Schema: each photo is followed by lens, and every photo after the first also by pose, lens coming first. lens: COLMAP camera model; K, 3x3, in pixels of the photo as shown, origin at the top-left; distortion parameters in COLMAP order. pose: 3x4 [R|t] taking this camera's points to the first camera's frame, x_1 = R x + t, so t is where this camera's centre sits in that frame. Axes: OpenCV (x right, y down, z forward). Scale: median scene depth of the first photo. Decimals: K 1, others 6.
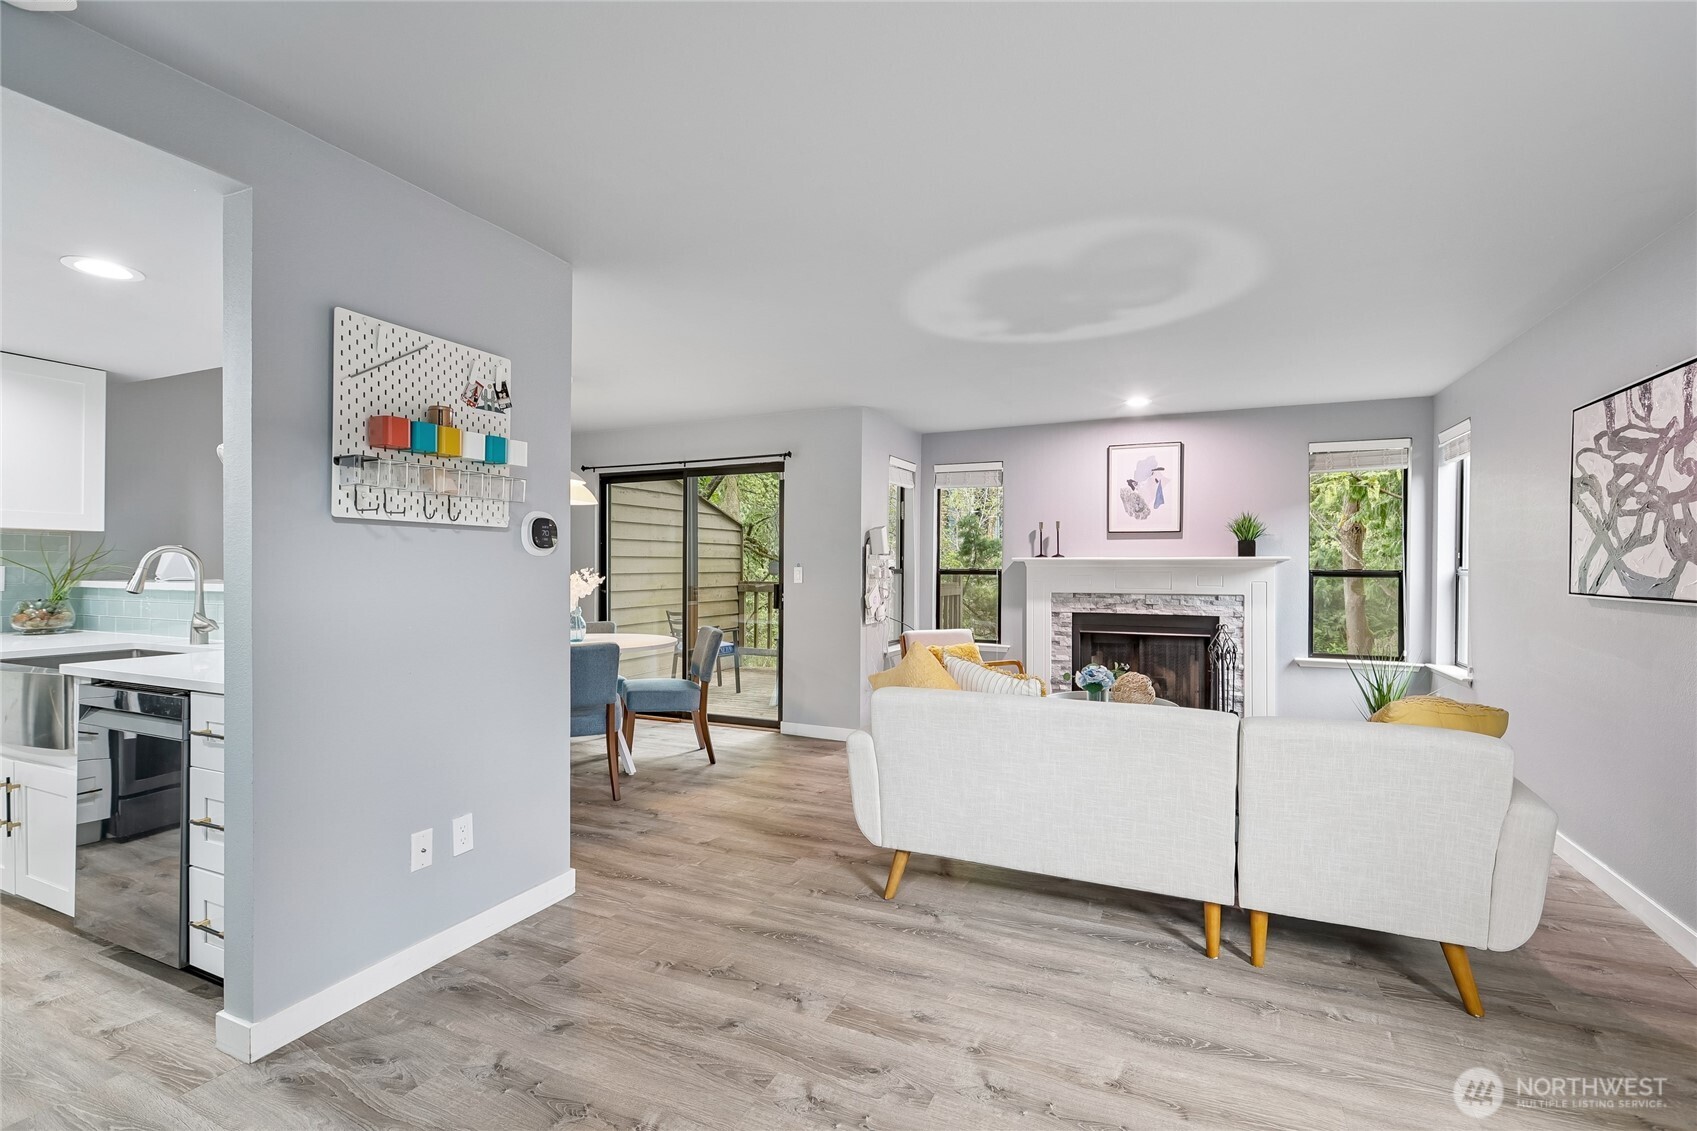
lens RADIAL K [[759.0, 0, 849.1], [0, 759.0, 567.0], [0, 0, 1]] dist [-0.003776, 0.002113]
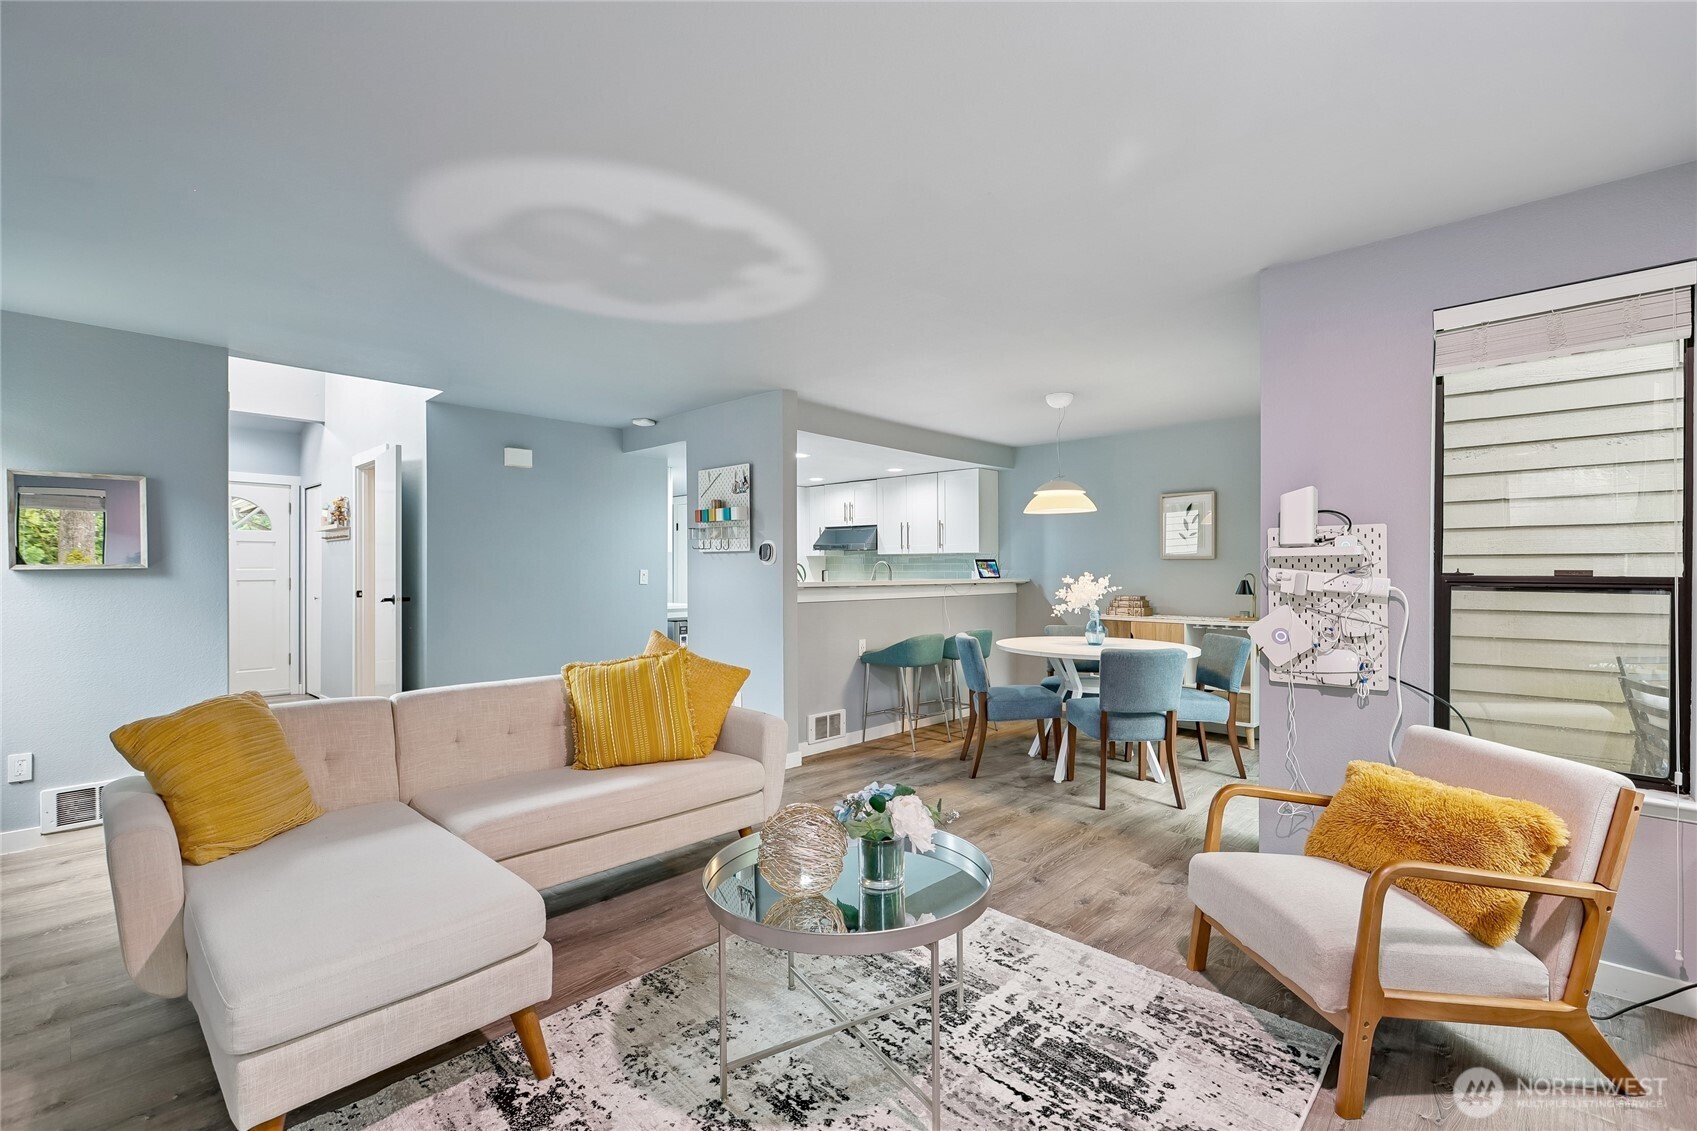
lens RADIAL K [[759.0, 0, 854.5], [0, 759.0, 574.8], [0, 0, 1]] dist [-0.003776, 0.002113]
pose [[-0.328365, 0.002812, -0.944547, 0.943846], [-0.000273, 0.999995, 0.003072, 0.001423], [0.944551, 0.001267, -0.328363, 1.392769]]
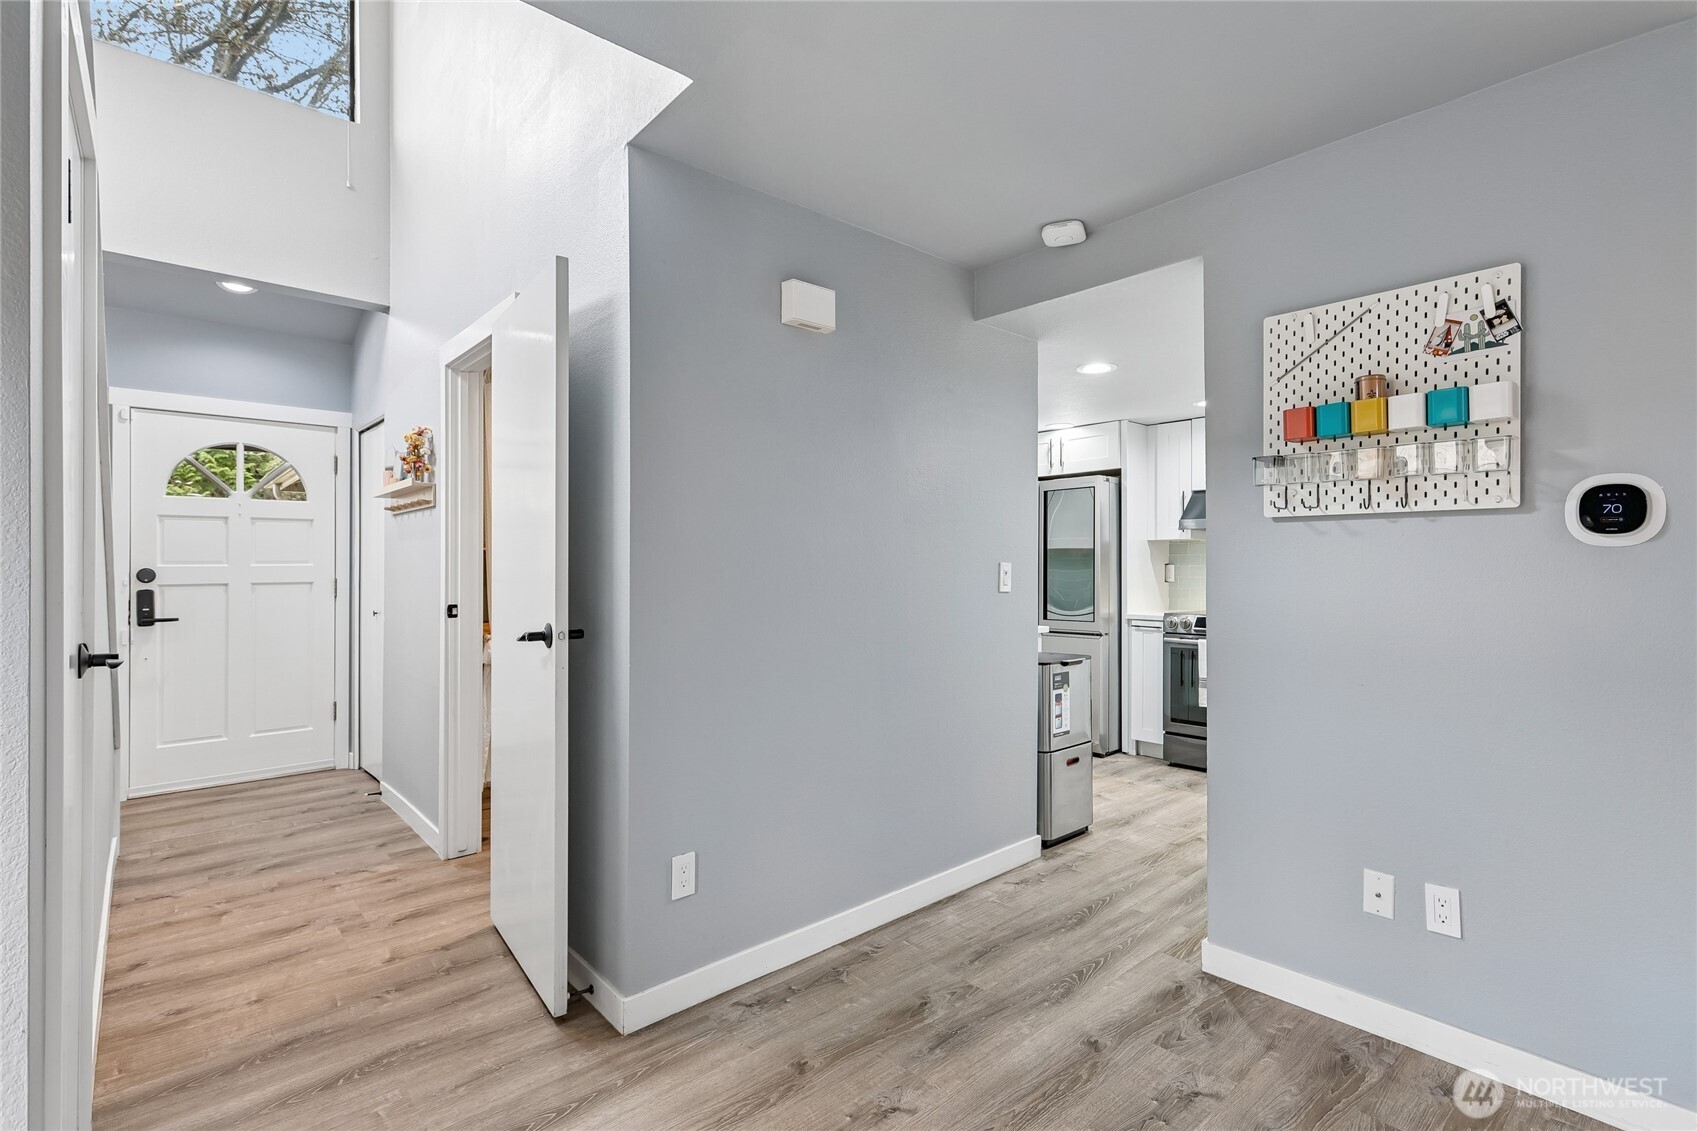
lens RADIAL K [[789.1, 0, 853.7], [0, 789.1, 561.5], [0, 0, 1]] dist [-0.009699, 0.002552]
pose [[-0.400218, -0.004681, -0.916408, 0.327750], [0.003271, 0.999973, -0.006536, 0.000020], [0.916414, -0.005614, -0.400192, 0.541846]]
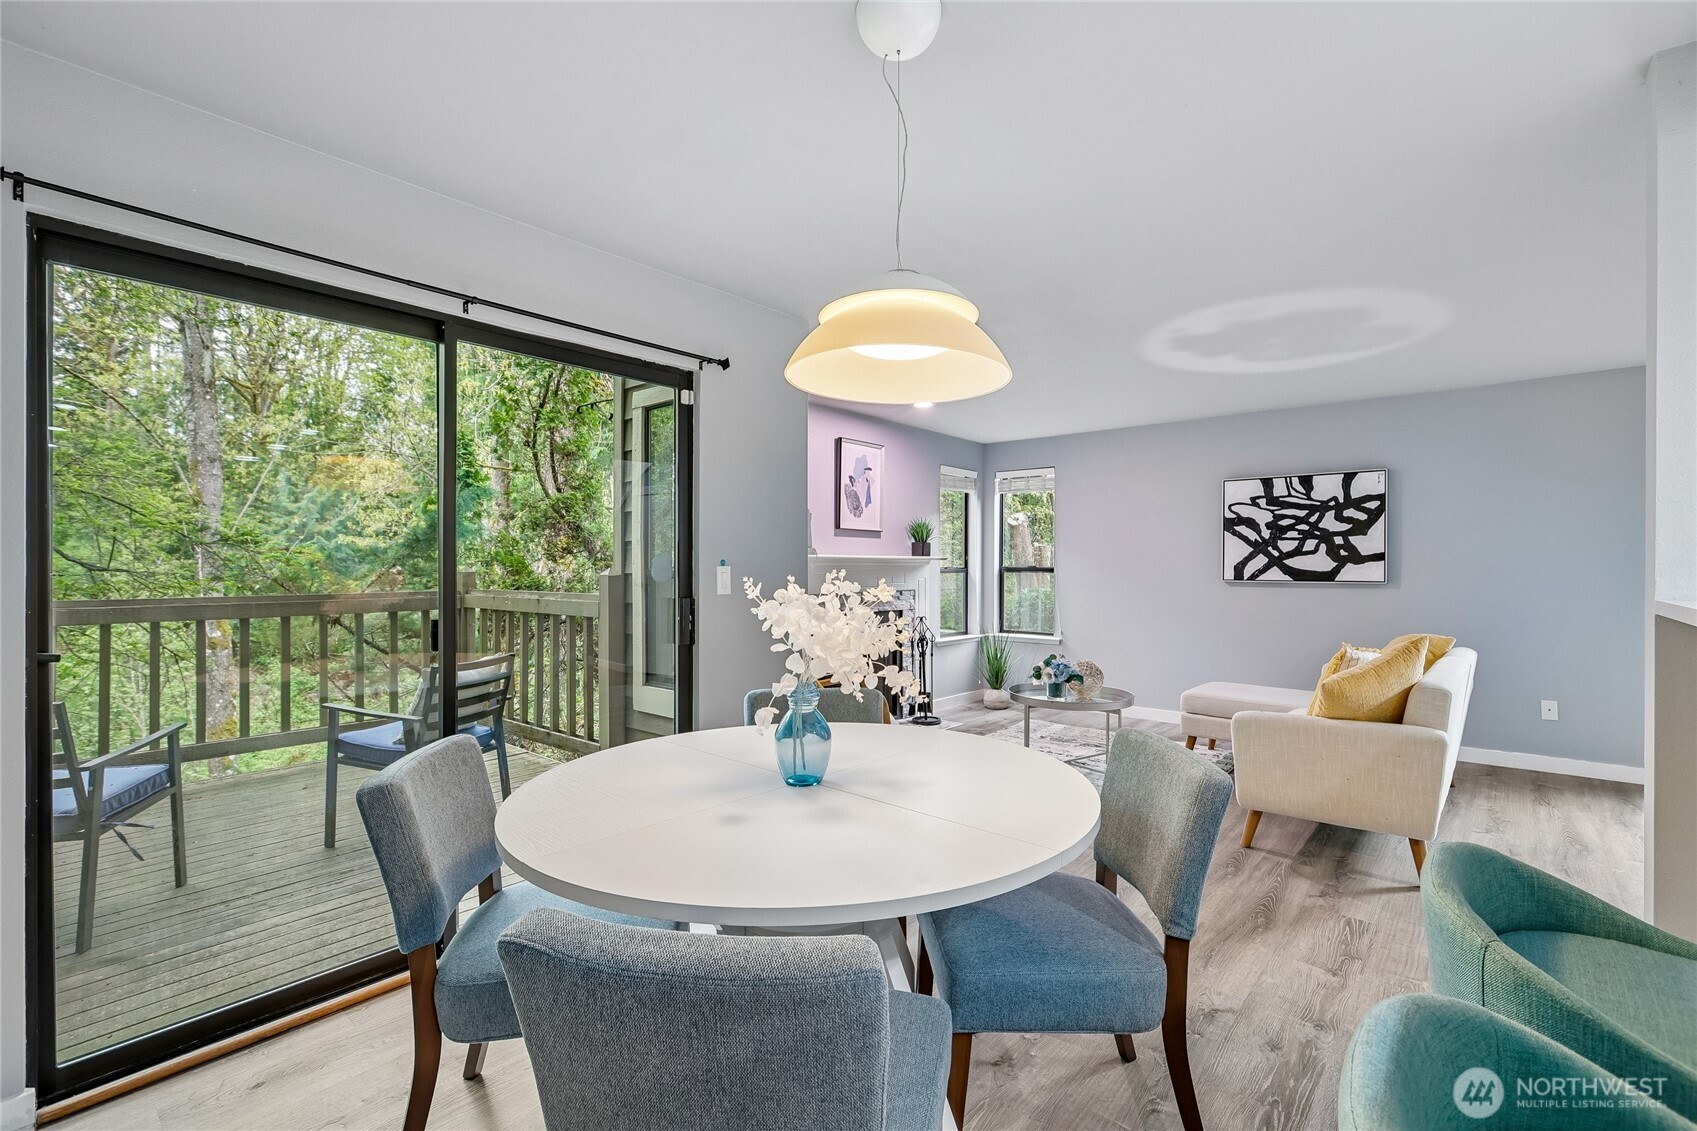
lens RADIAL K [[759.0, 0, 865.1], [0, 759.0, 565.9], [0, 0, 1]] dist [-0.003776, 0.002113]
pose [[0.265663, -0.001694, 0.964065, -0.935643], [-0.000719, 0.999998, 0.001955, -0.001885], [-0.964066, -0.001213, 0.265661, 1.197155]]
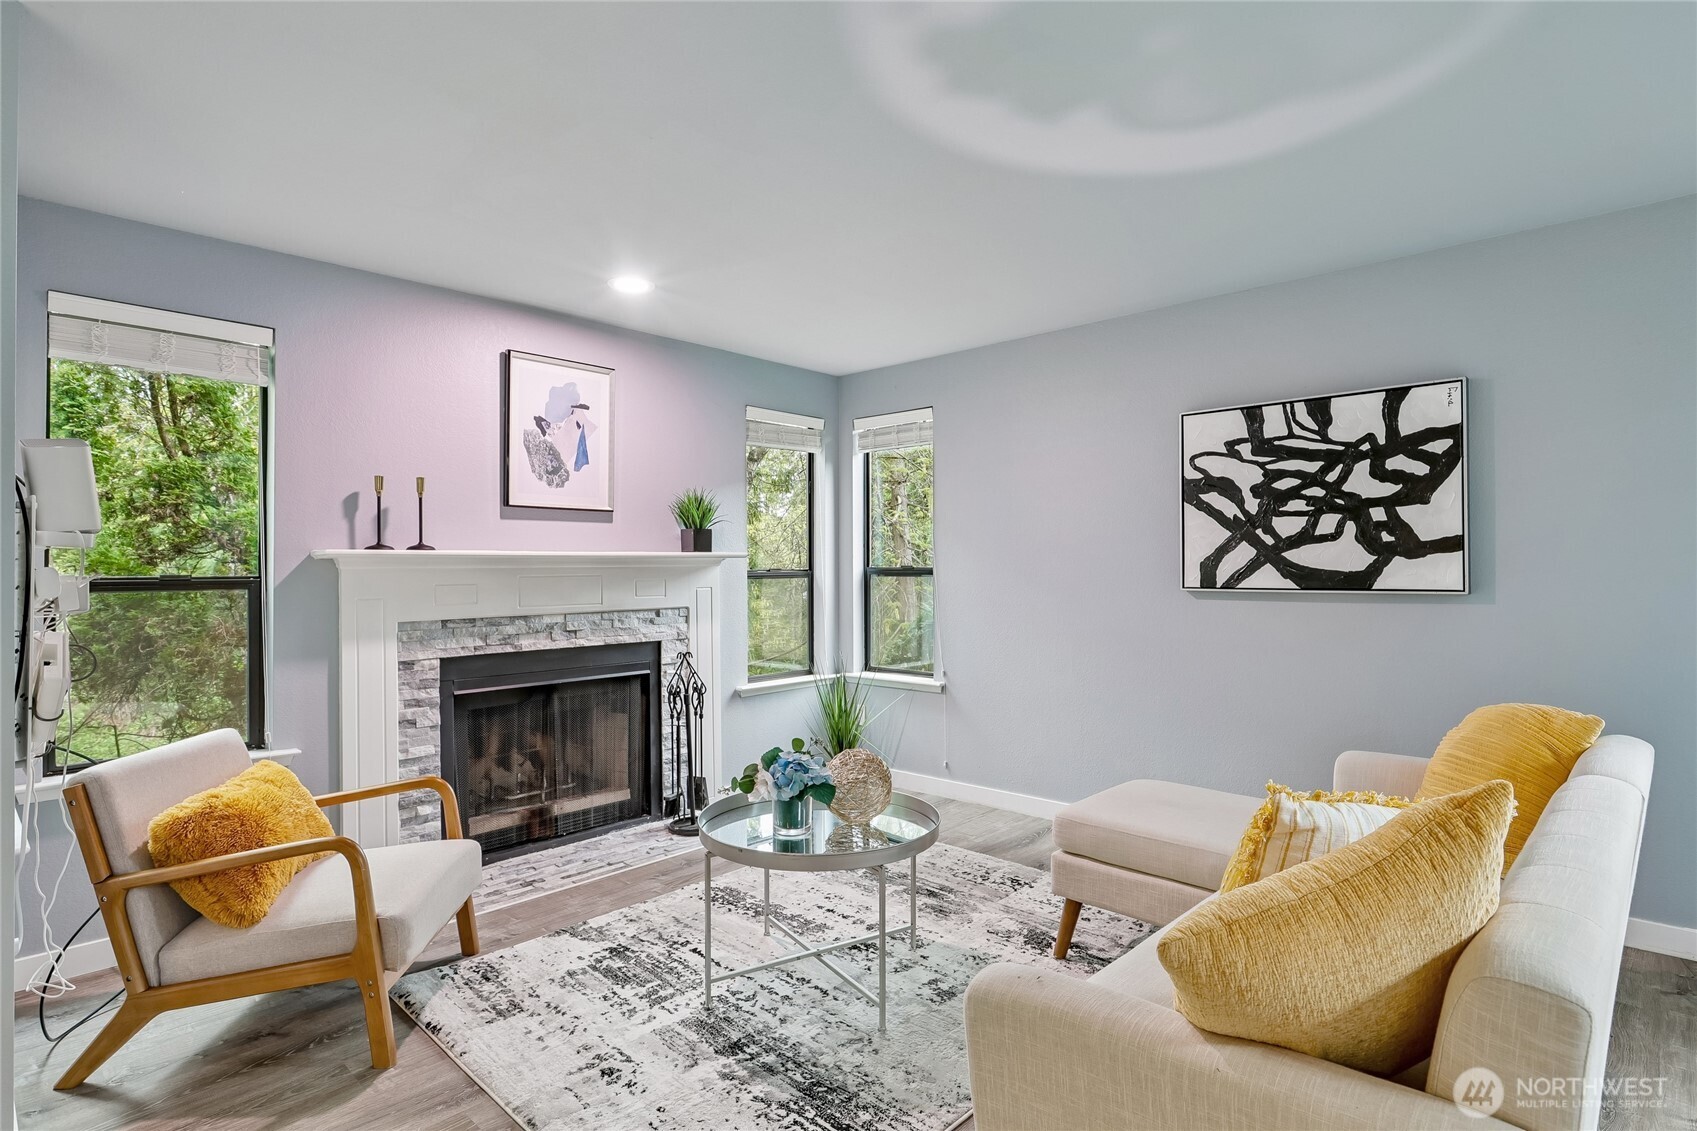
lens RADIAL K [[867.9, 0, 867.8], [0, 867.9, 552.8], [0, 0, 1]] dist [-0.002801, 0.000660]
pose [[0.306905, 0.009941, 0.951688, -0.296194], [0.008972, 0.999871, -0.013337, -0.001285], [-0.951698, 0.012632, 0.306776, 0.929460]]
